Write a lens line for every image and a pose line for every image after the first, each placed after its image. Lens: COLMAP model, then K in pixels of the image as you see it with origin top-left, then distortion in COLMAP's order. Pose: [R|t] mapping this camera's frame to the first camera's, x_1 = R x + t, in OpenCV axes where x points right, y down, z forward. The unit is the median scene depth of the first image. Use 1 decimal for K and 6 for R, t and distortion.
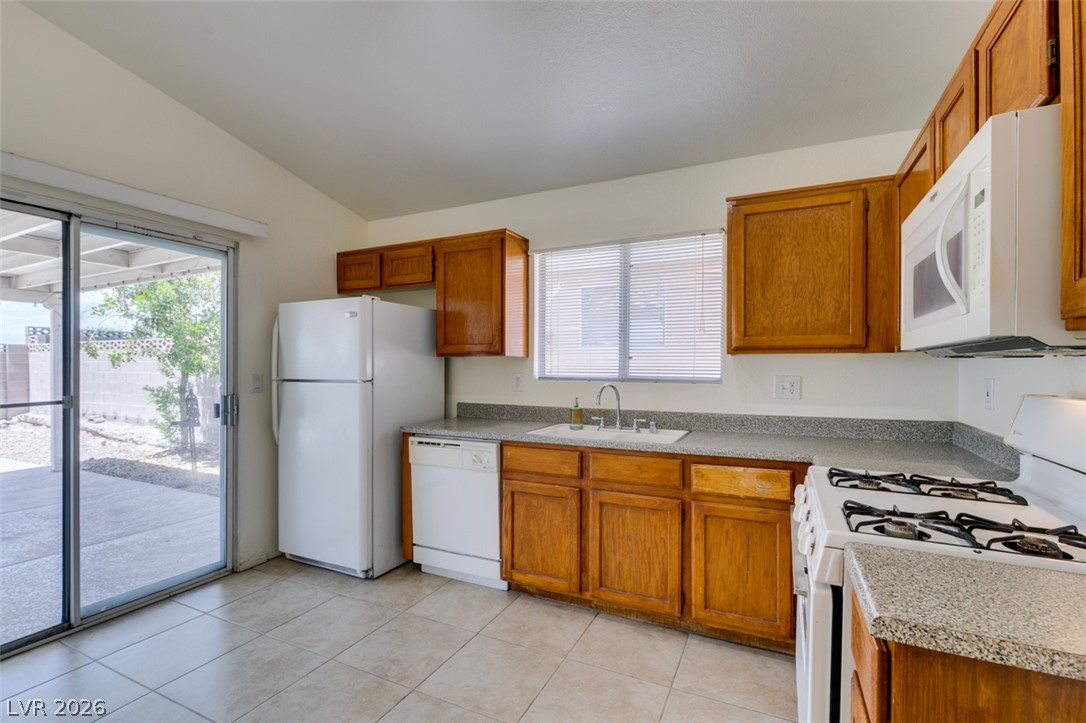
lens RADIAL K [[489.2, 0, 544.2], [0, 489.2, 367.3], [0, 0, 1]] dist [0.001680, -0.001149]
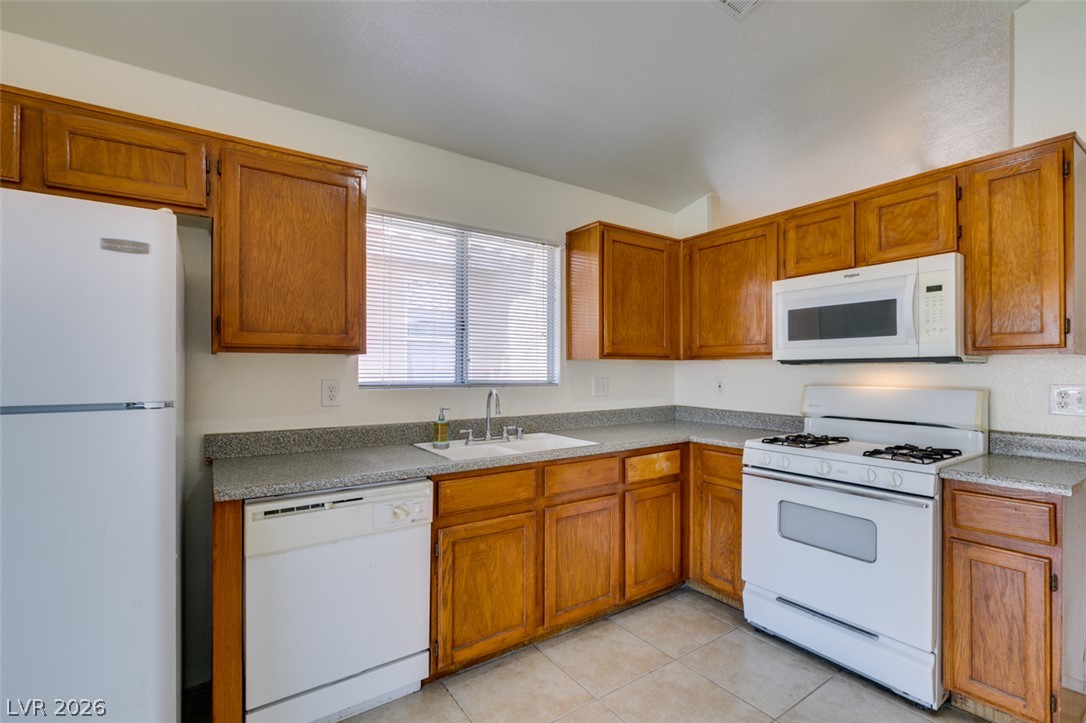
lens RADIAL K [[489.2, 0, 541.9], [0, 489.2, 365.8], [0, 0, 1]] dist [0.001680, -0.001149]
pose [[0.493448, 0.005606, 0.869757, -0.625210], [-0.000030, 0.999979, -0.006429, -0.003535], [-0.869775, 0.003146, 0.493438, 0.518457]]
